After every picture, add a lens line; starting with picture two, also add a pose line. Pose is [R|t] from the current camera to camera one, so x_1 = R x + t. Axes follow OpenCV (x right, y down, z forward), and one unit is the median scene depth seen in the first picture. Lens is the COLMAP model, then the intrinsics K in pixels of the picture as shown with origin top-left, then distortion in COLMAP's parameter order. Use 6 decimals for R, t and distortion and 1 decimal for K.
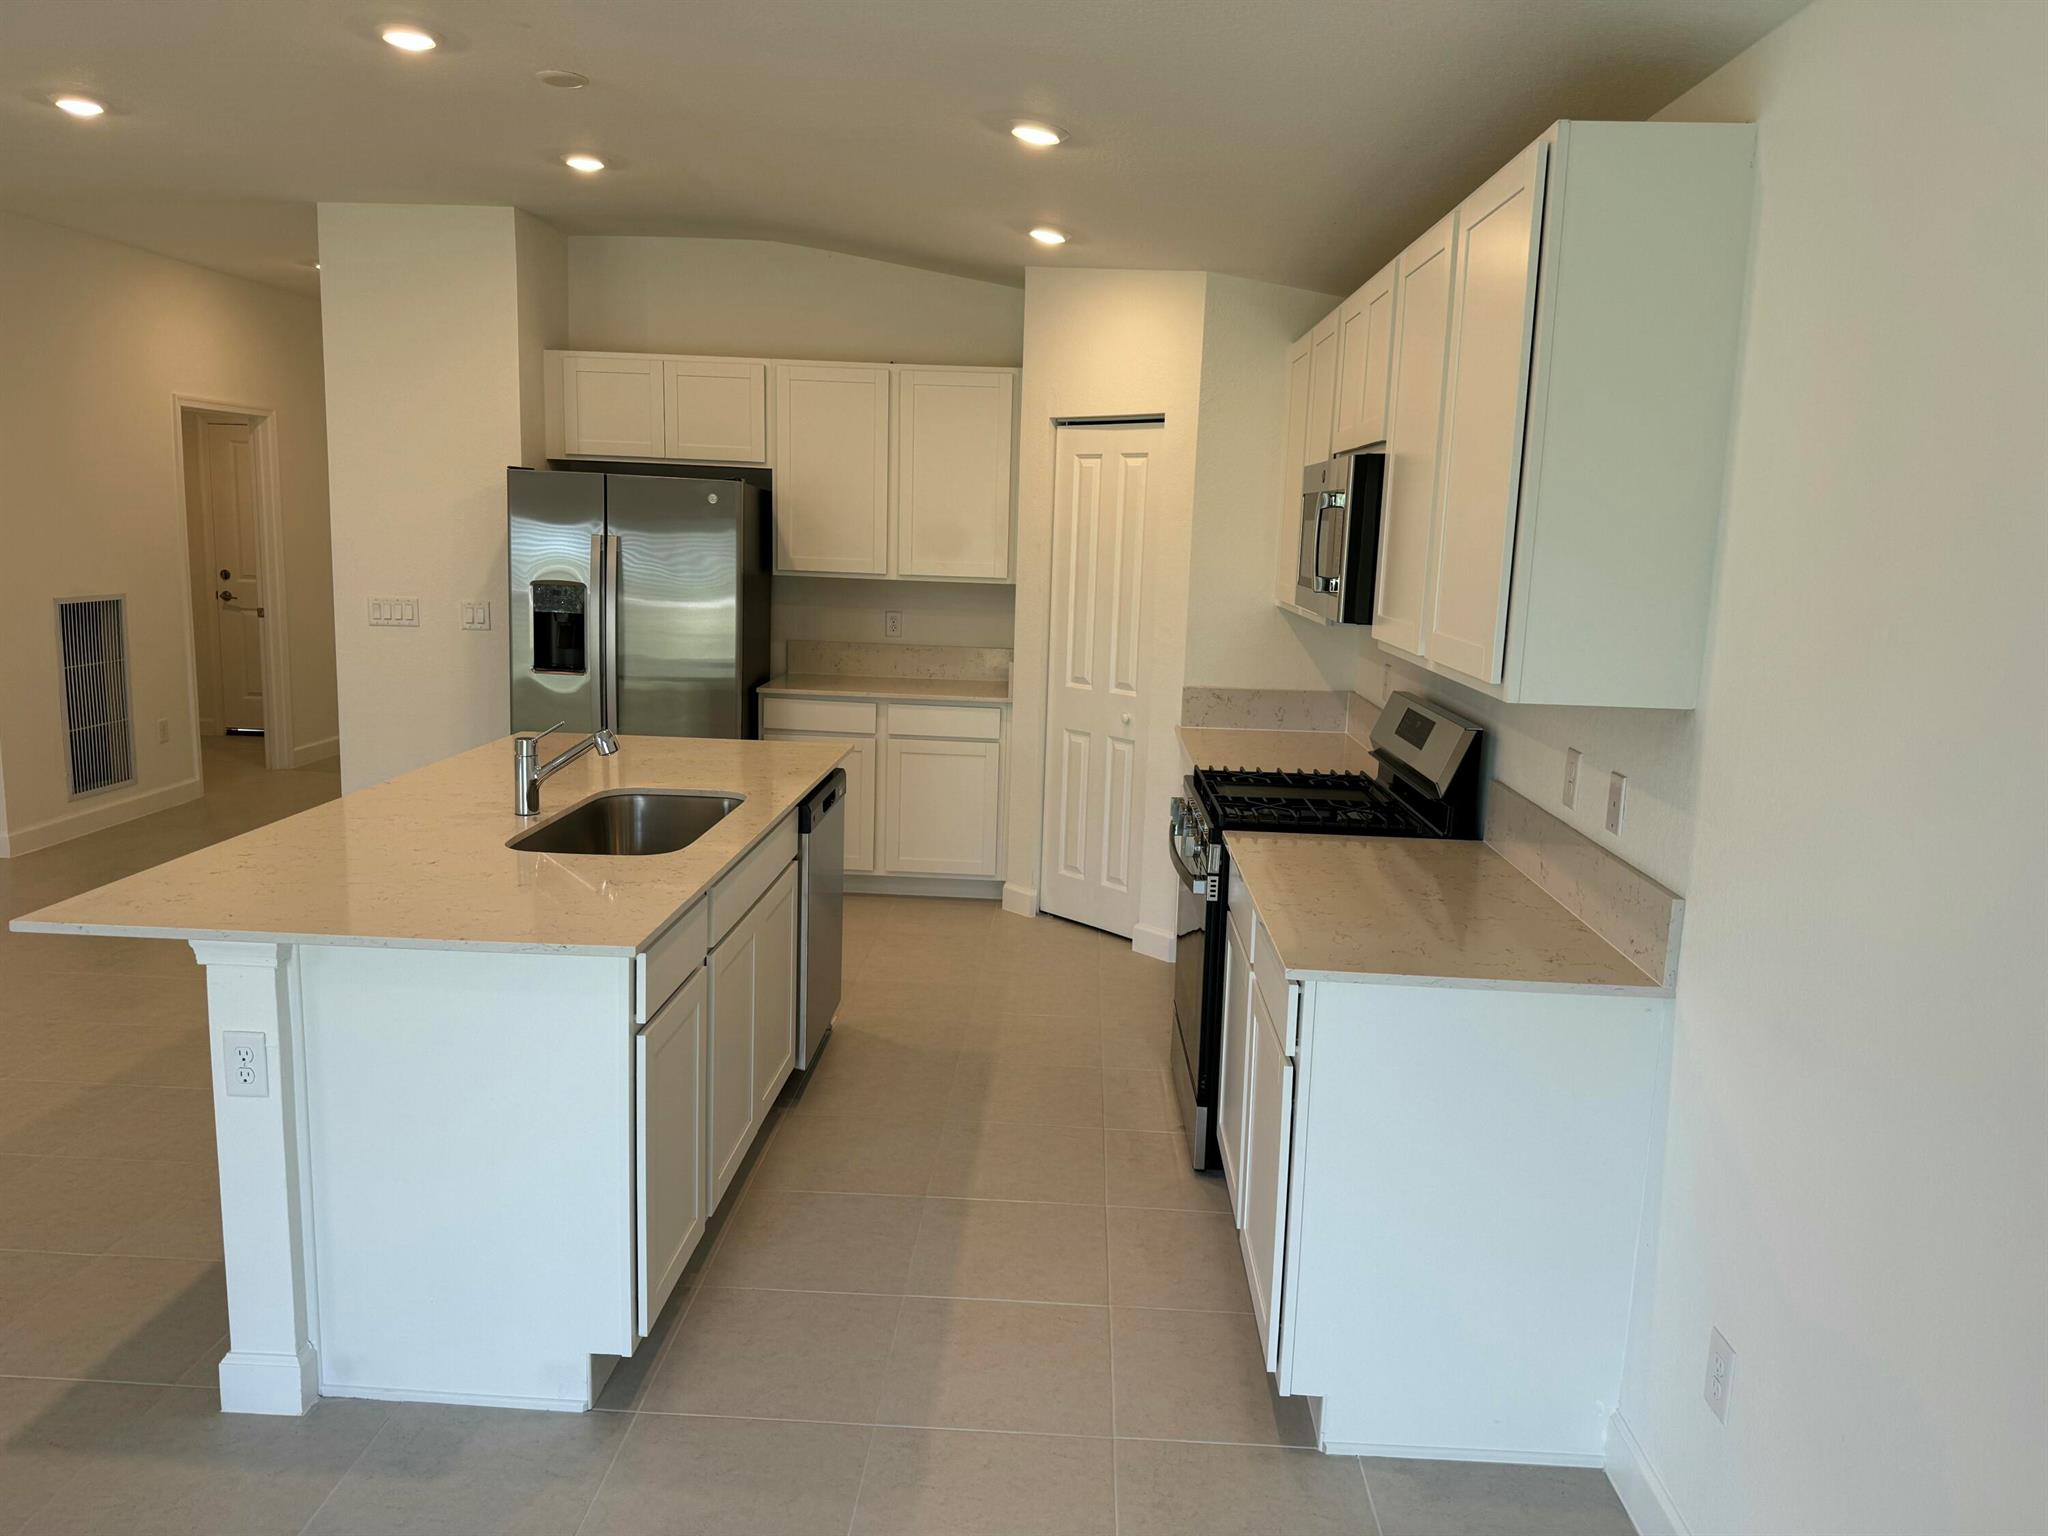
lens RADIAL K [[1435.6, 0, 1032.1], [0, 1435.6, 764.7], [0, 0, 1]] dist [0.070480, -0.083052]
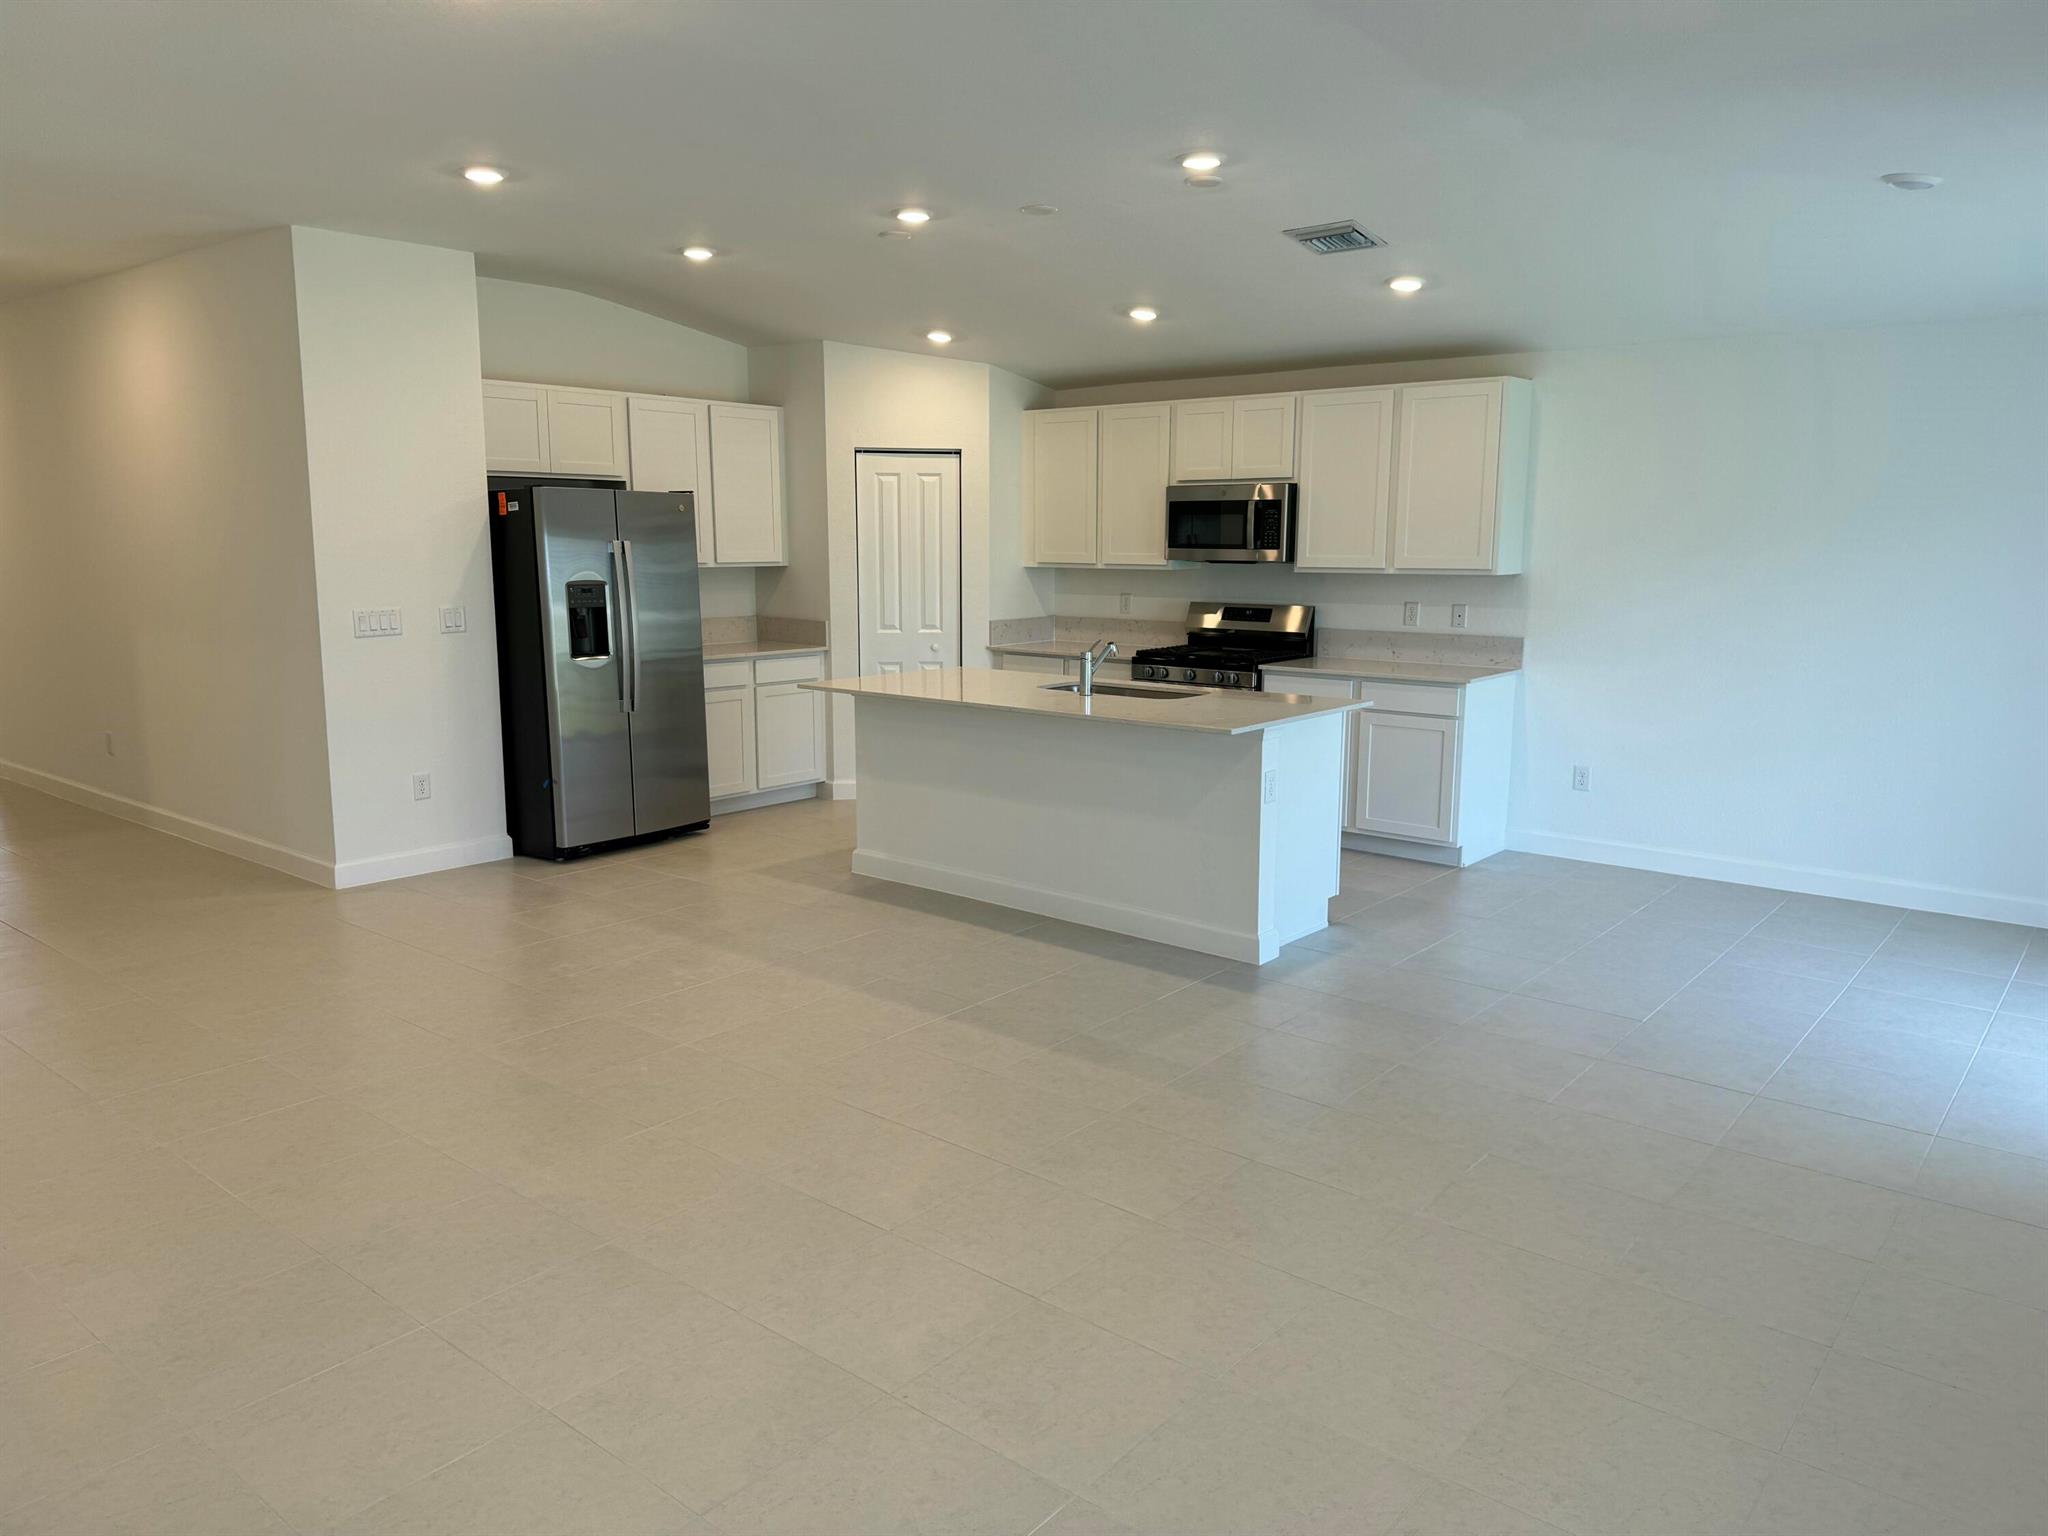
lens RADIAL K [[1435.6, 0, 1020.8], [0, 1435.6, 767.2], [0, 0, 1]] dist [0.070480, -0.083052]
pose [[0.602561, -0.161857, 0.781487, -1.071303], [0.150506, 0.984694, 0.087898, -0.027015], [-0.783753, 0.064655, 0.617698, -0.002359]]
